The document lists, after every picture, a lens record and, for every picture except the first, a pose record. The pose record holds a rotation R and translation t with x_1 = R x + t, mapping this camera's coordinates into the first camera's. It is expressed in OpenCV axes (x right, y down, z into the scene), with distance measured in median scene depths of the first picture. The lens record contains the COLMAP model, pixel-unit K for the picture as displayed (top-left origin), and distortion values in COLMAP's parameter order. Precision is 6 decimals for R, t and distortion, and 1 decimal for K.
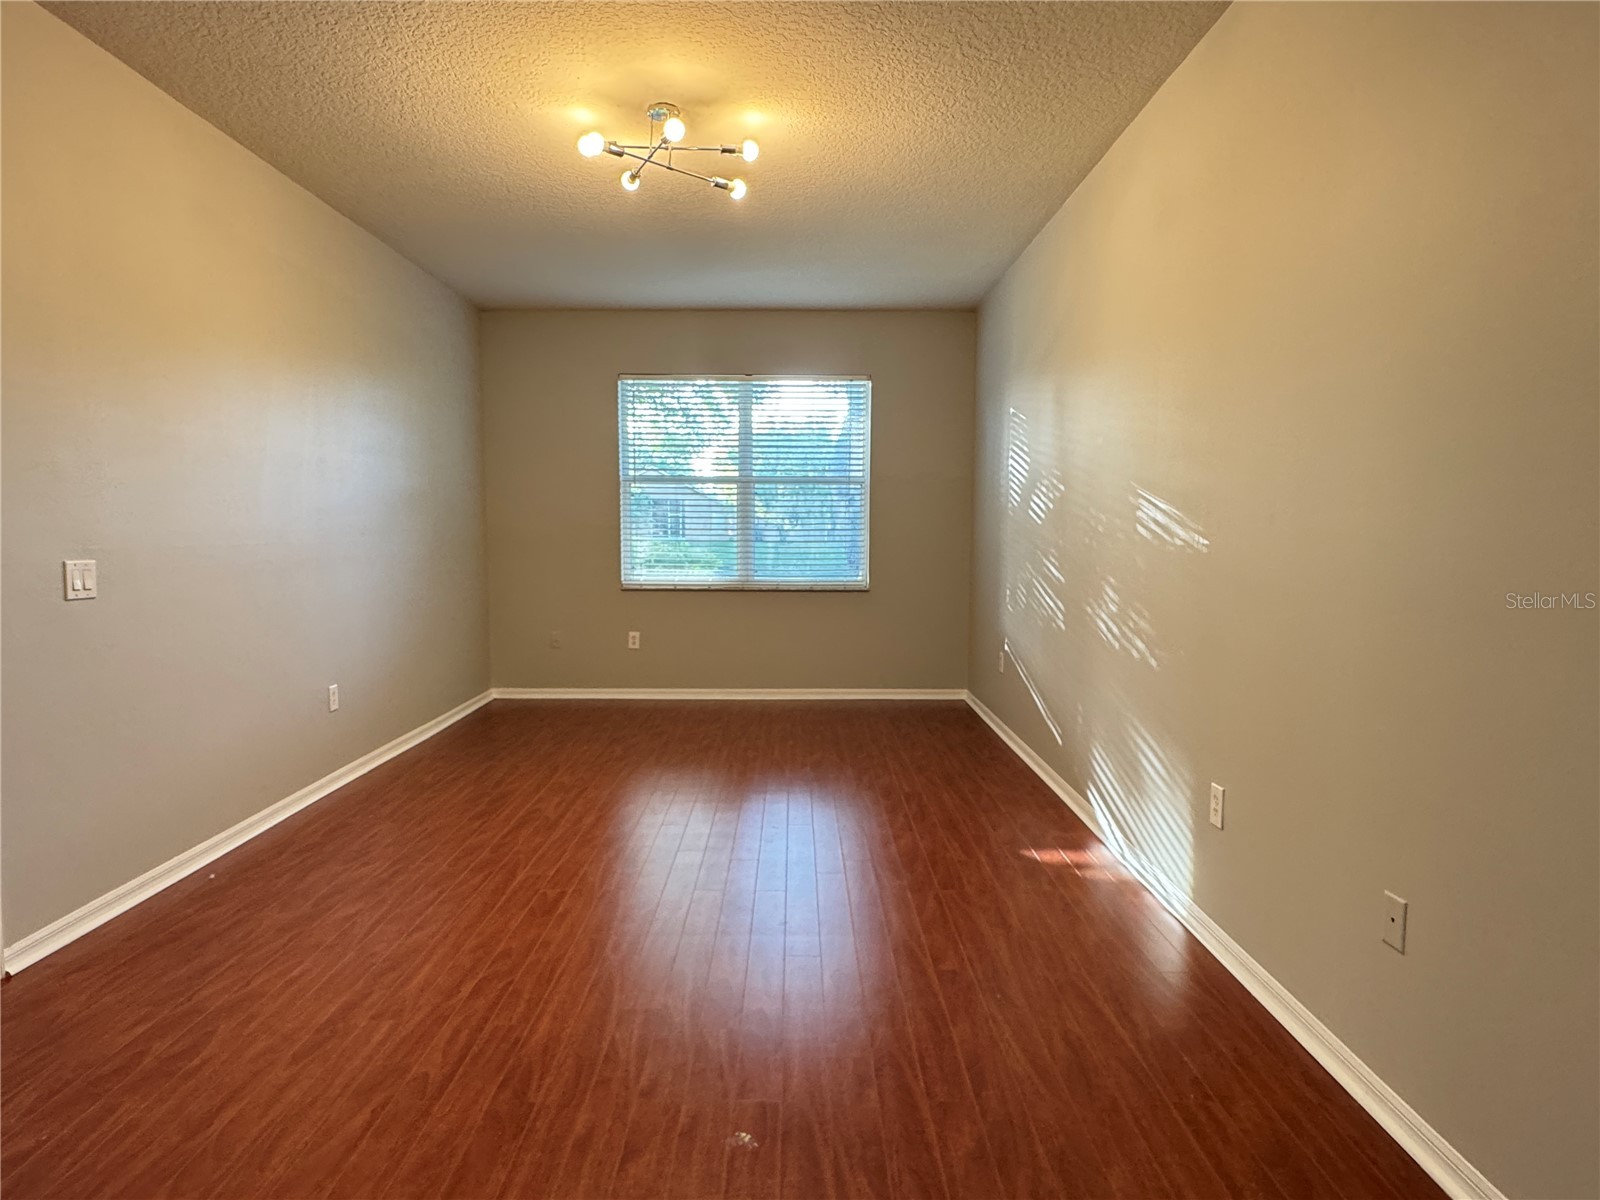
lens RADIAL K [[914.0, 0, 801.0], [0, 914.0, 601.4], [0, 0, 1]] dist [-0.002938, 0.001708]
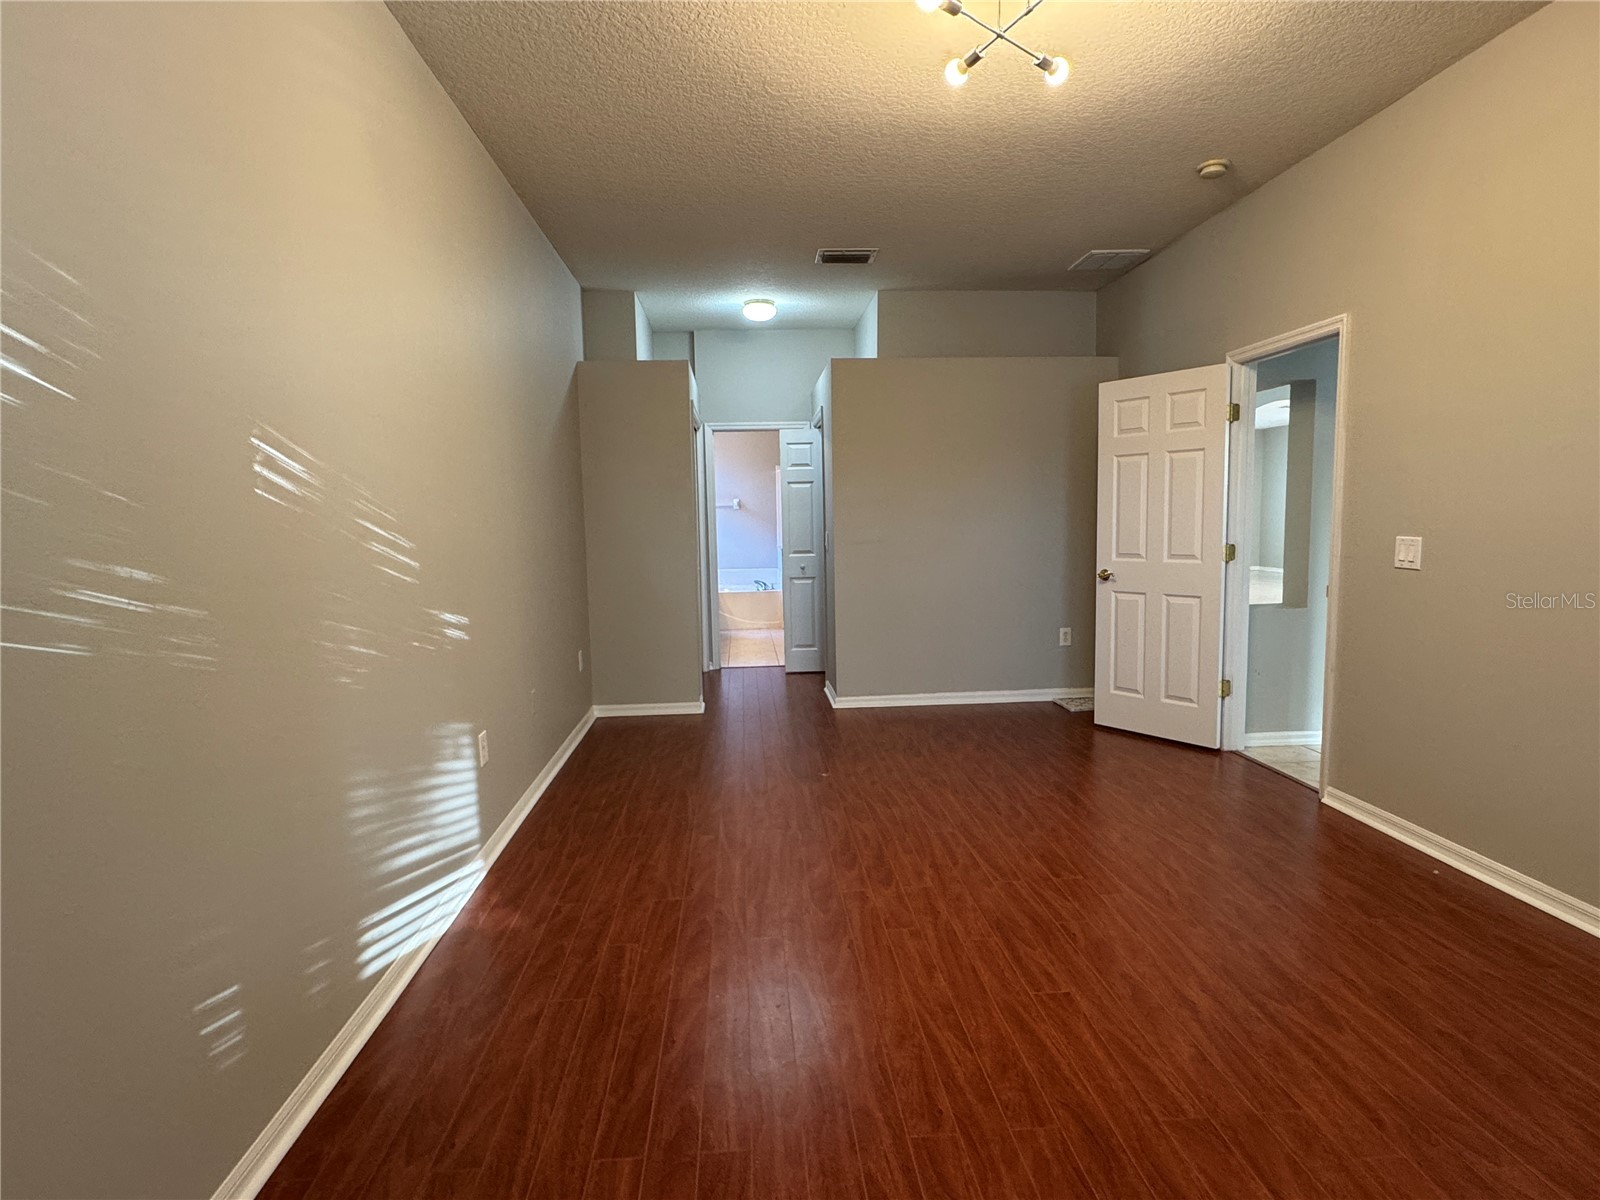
lens RADIAL K [[853.4, 0, 800.7], [0, 853.4, 598.3], [0, 0, 1]] dist [-0.003999, 0.002730]
pose [[-0.997748, 0.024097, -0.062600, 0.076332], [0.012615, 0.984004, 0.177701, -0.156805], [0.065881, 0.176511, -0.982091, 1.845706]]
